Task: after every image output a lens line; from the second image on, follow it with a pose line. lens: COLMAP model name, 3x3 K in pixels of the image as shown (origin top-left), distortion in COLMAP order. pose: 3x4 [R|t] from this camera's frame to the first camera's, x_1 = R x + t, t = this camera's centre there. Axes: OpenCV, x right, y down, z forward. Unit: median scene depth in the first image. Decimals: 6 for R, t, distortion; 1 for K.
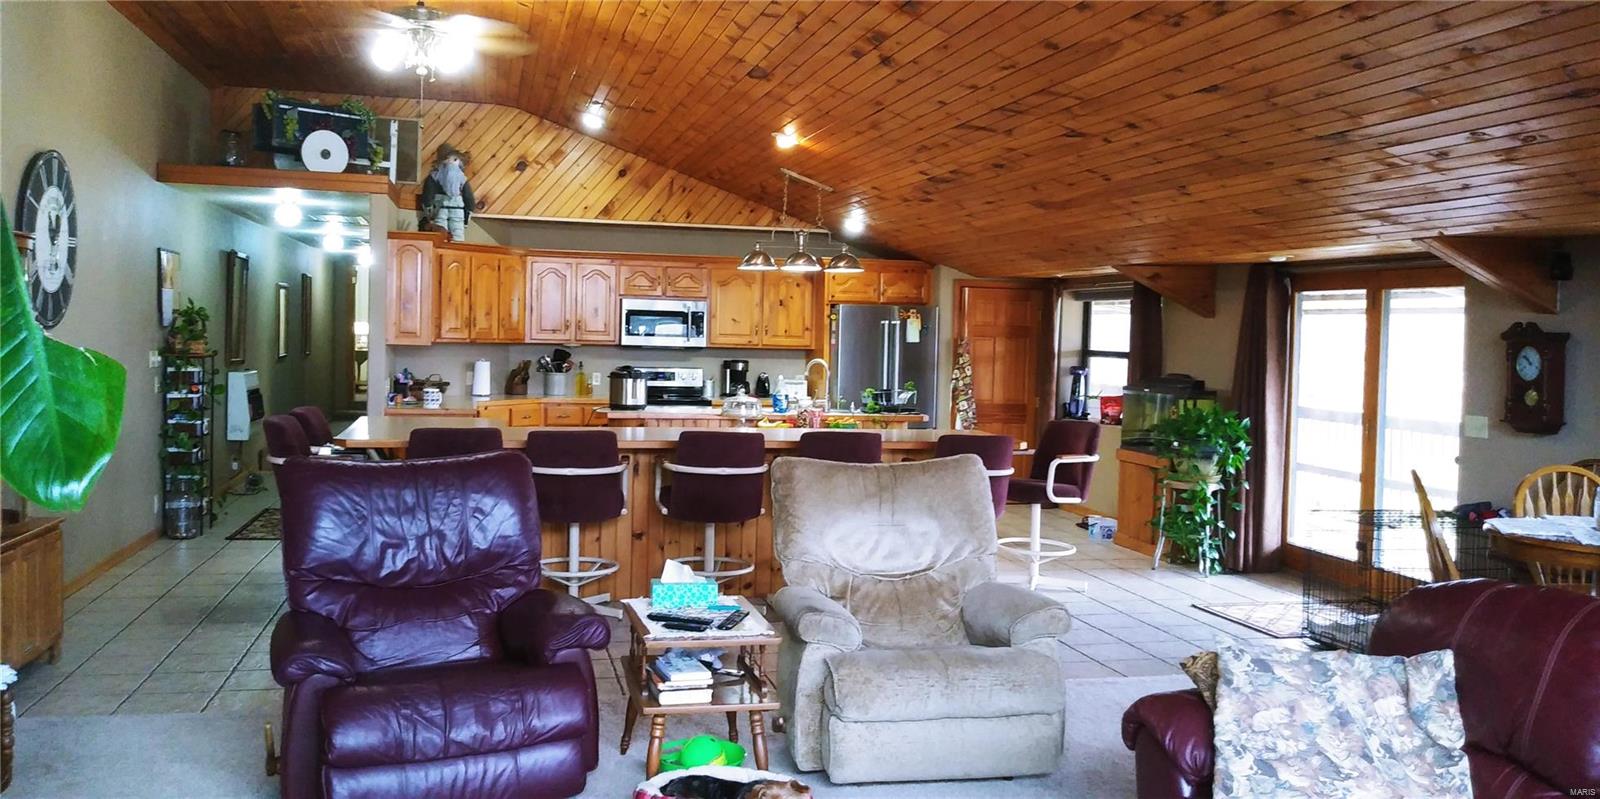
lens RADIAL K [[1308.5, 0, 807.1], [0, 1308.5, 373.7], [0, 0, 1]] dist [0.046895, -0.077521]
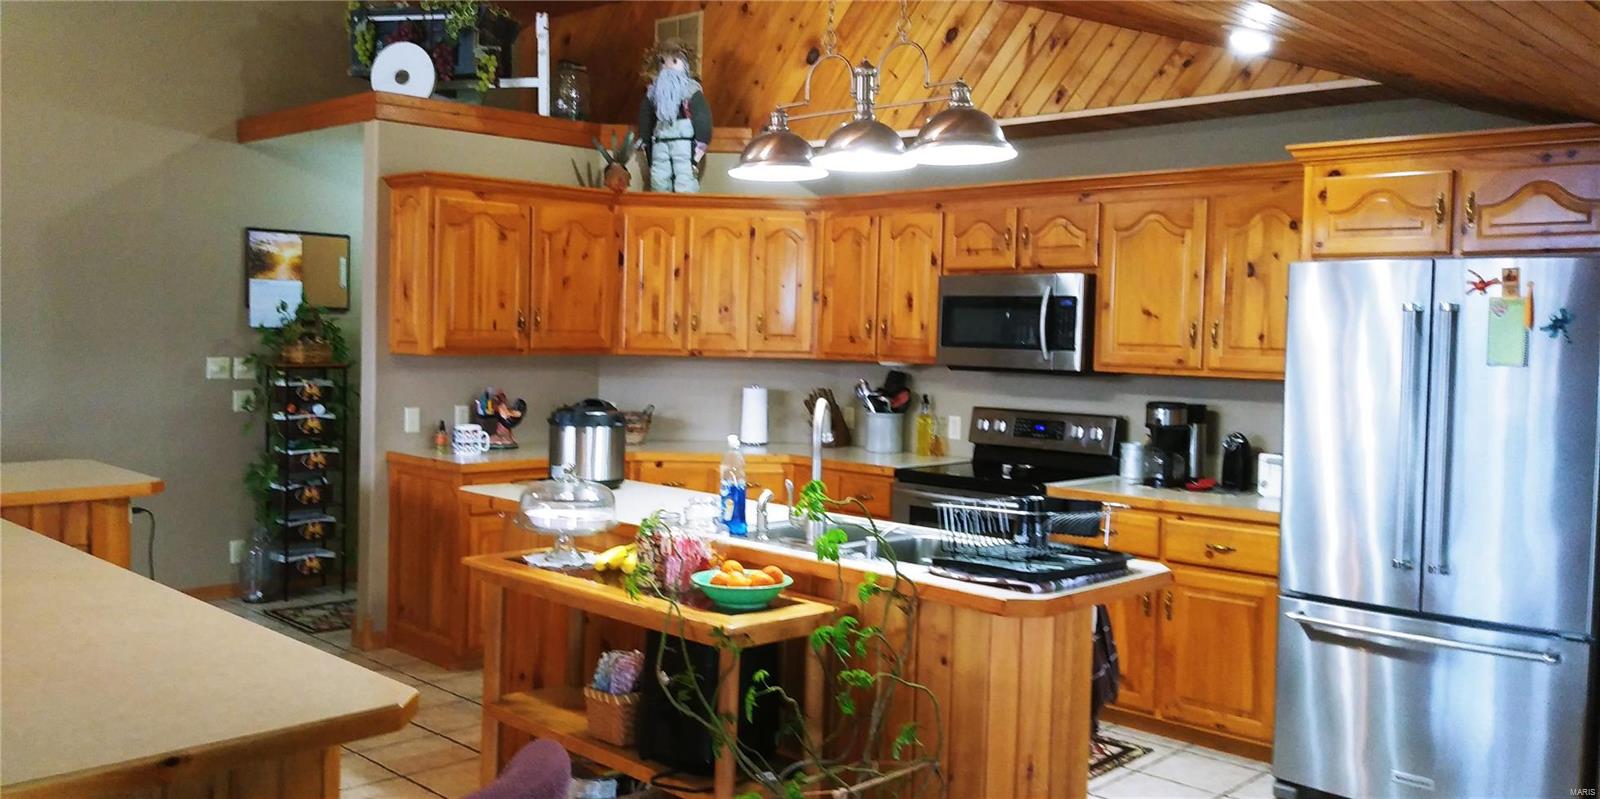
lens RADIAL K [[1308.5, 0, 807.1], [0, 1308.5, 373.7], [0, 0, 1]] dist [0.046895, -0.077521]
pose [[0.525777, 0.017259, -0.850447, 0.271951], [-0.037323, 0.999299, -0.002795, -0.014771], [0.849803, 0.033211, 0.526053, 0.675215]]
